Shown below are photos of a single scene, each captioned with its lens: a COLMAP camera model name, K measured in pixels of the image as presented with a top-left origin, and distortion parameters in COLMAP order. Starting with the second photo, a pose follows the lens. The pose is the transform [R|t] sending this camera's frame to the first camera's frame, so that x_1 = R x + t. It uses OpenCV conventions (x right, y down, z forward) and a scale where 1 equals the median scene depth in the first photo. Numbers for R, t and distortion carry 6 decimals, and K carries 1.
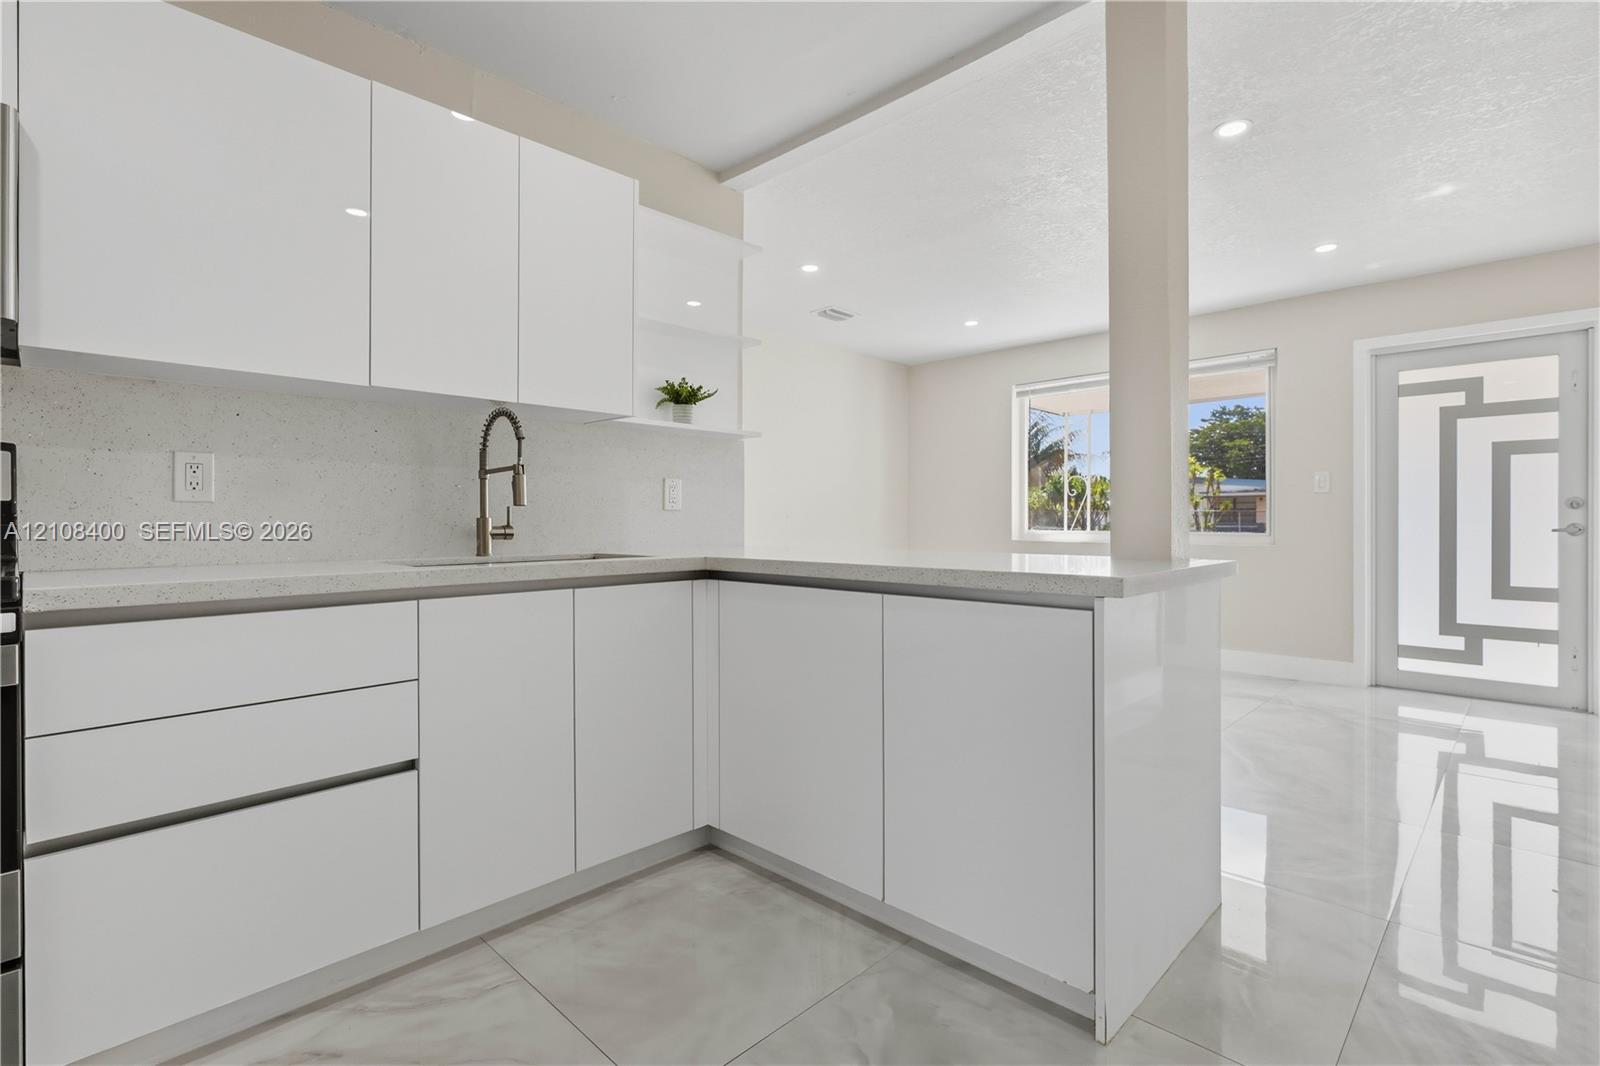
lens RADIAL K [[755.2, 0, 800.0], [0, 755.2, 533.0], [0, 0, 1]] dist [0.002557, 0.000225]
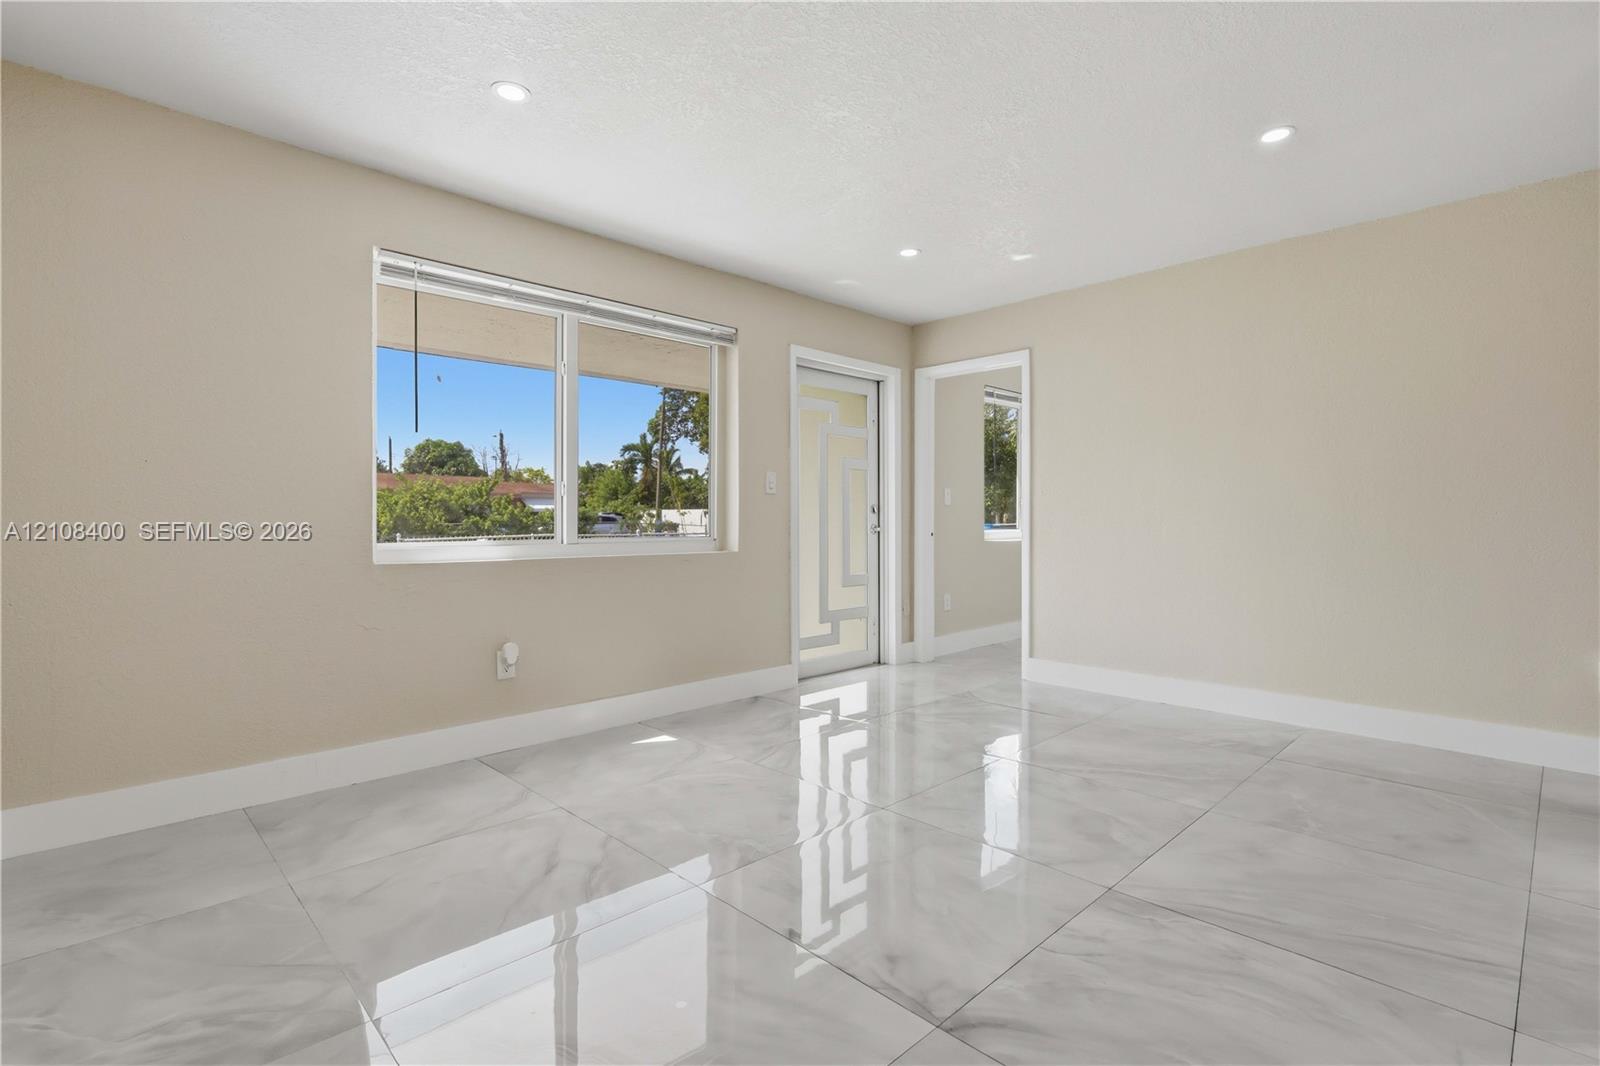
lens RADIAL K [[746.6, 0, 802.0], [0, 746.6, 528.3], [0, 0, 1]] dist [0.010787, 0.000374]
pose [[0.041347, -0.008222, 0.999111, -0.293625], [0.014689, 0.999863, 0.007620, -0.018697], [-0.999037, 0.014361, 0.041462, 1.064731]]
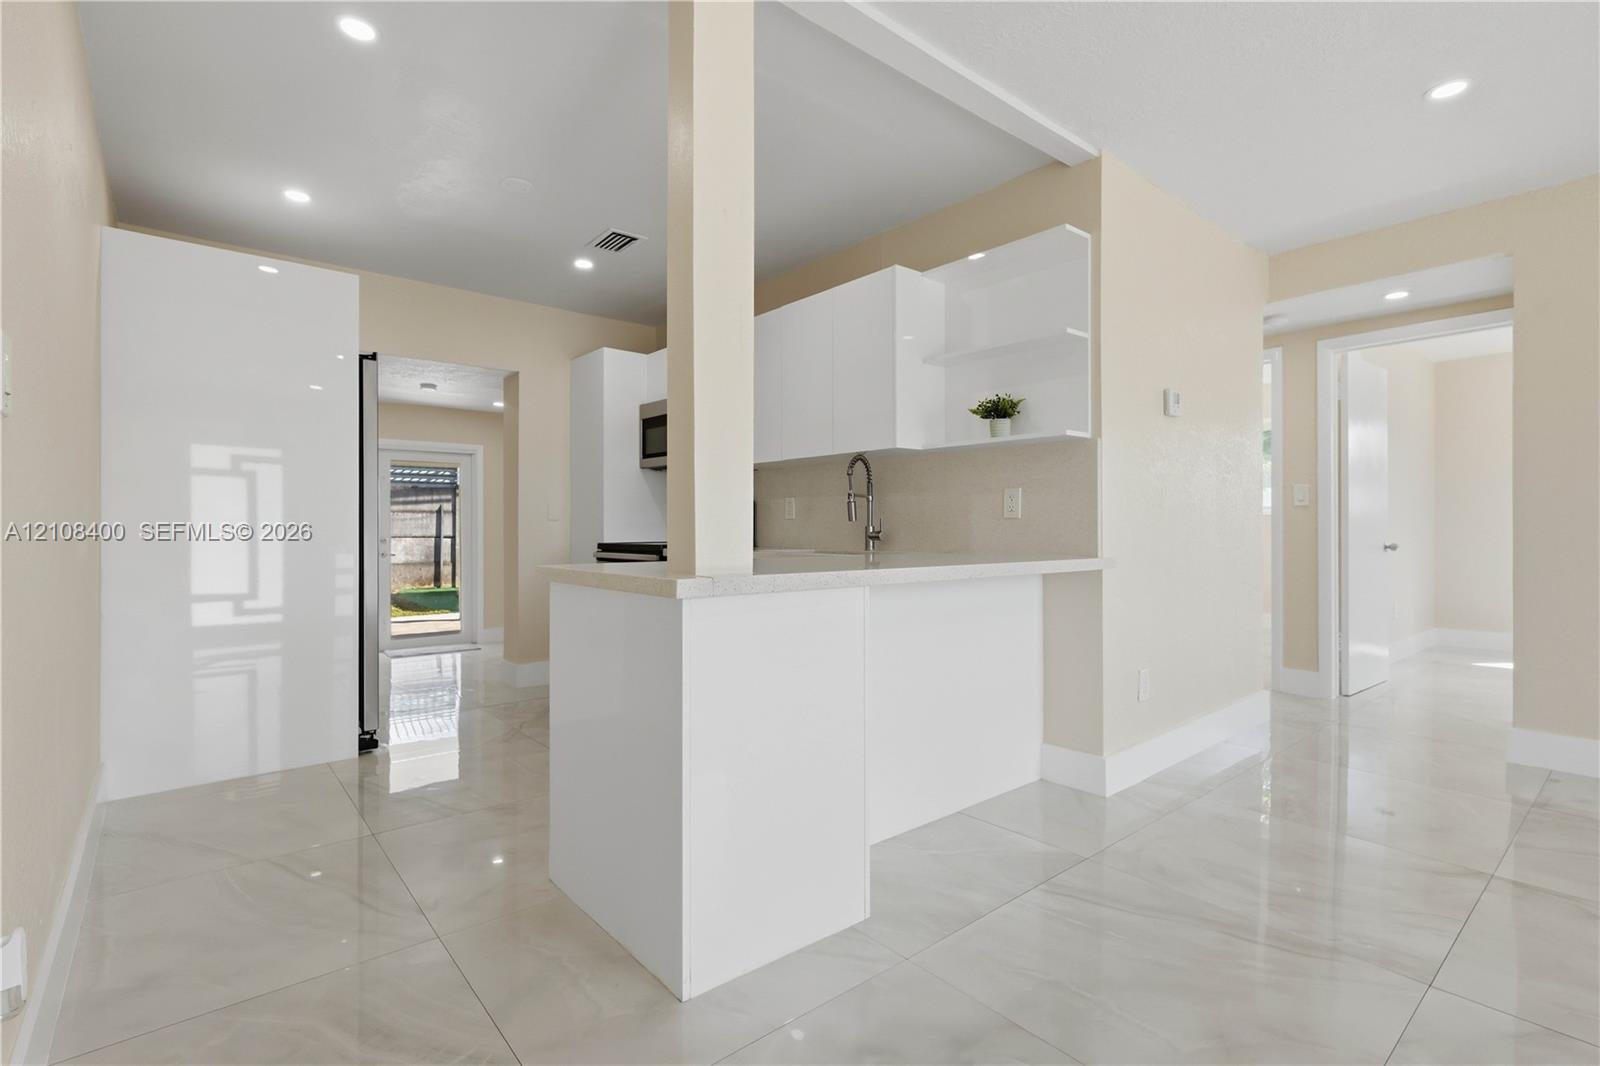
lens RADIAL K [[767.3, 0, 797.2], [0, 767.3, 504.4], [0, 0, 1]] dist [0.001939, 0.000280]
pose [[-0.102098, -0.028329, -0.994371, 0.663616], [-0.013279, 0.999544, -0.027113, -0.011473], [0.994686, 0.010436, -0.102428, 0.585315]]
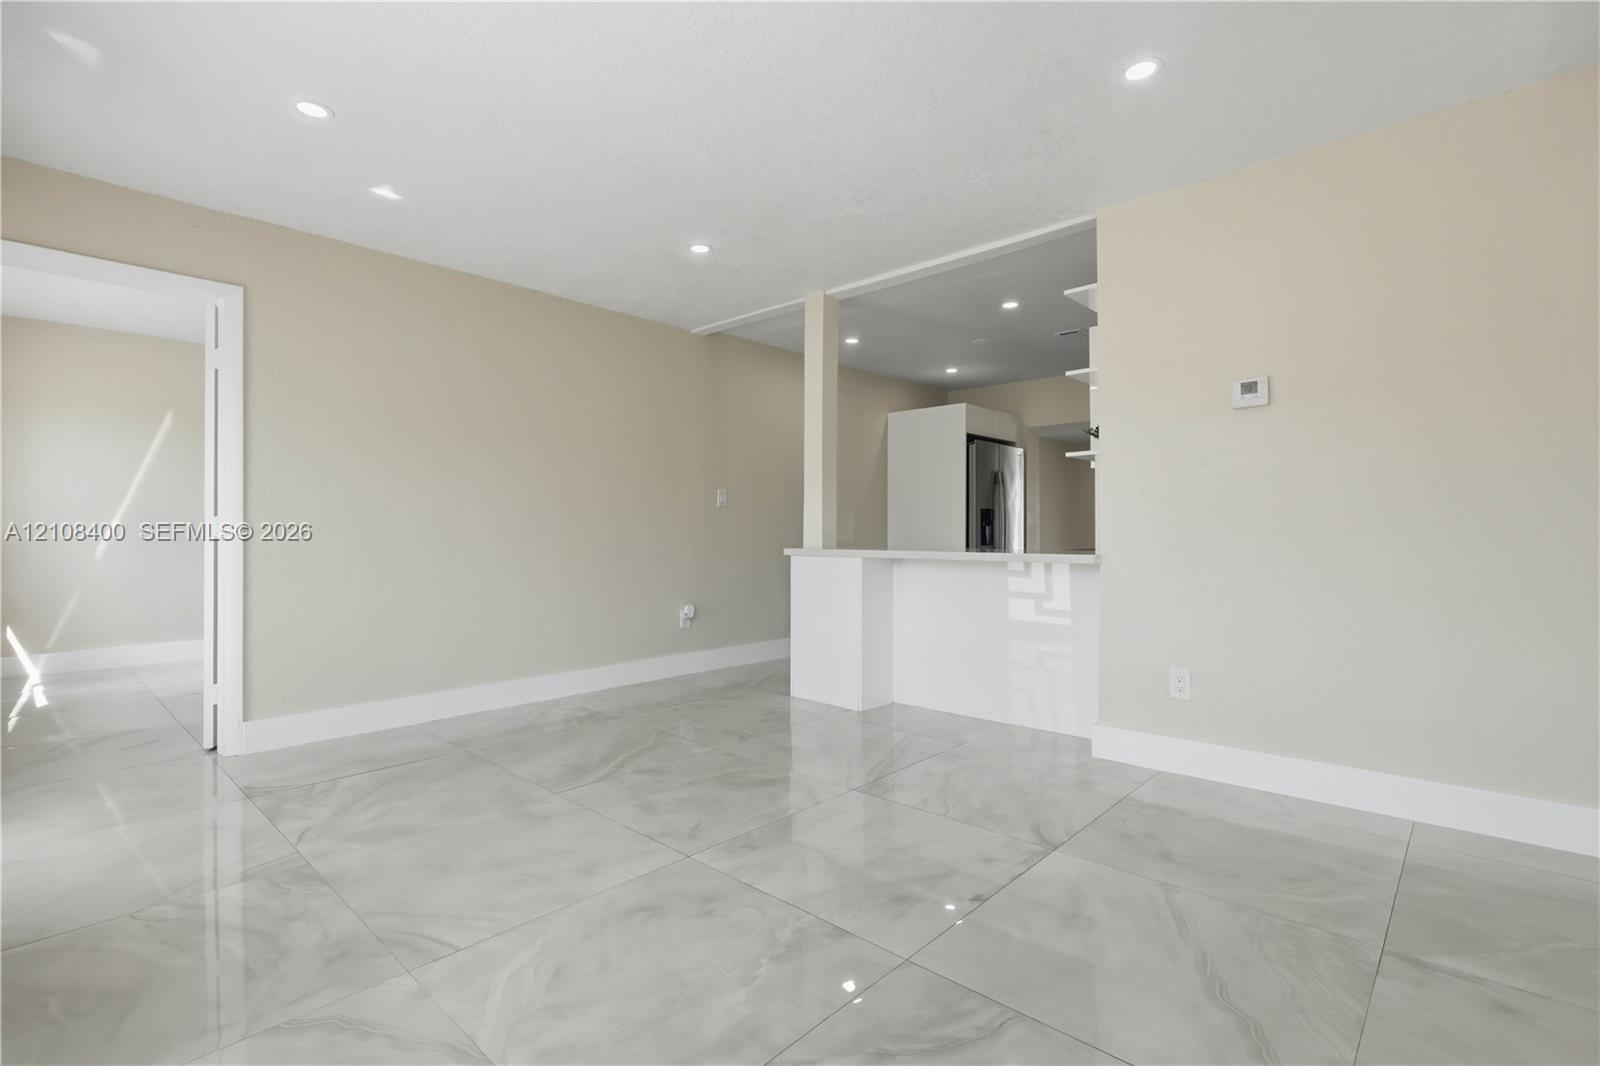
lens RADIAL K [[746.6, 0, 802.0], [0, 746.6, 528.3], [0, 0, 1]] dist [0.010787, 0.000374]
pose [[-0.999843, -0.002351, -0.017555, 0.274726], [-0.002479, 0.999971, 0.007251, -0.021502], [0.017538, 0.007293, -0.999820, 1.582862]]
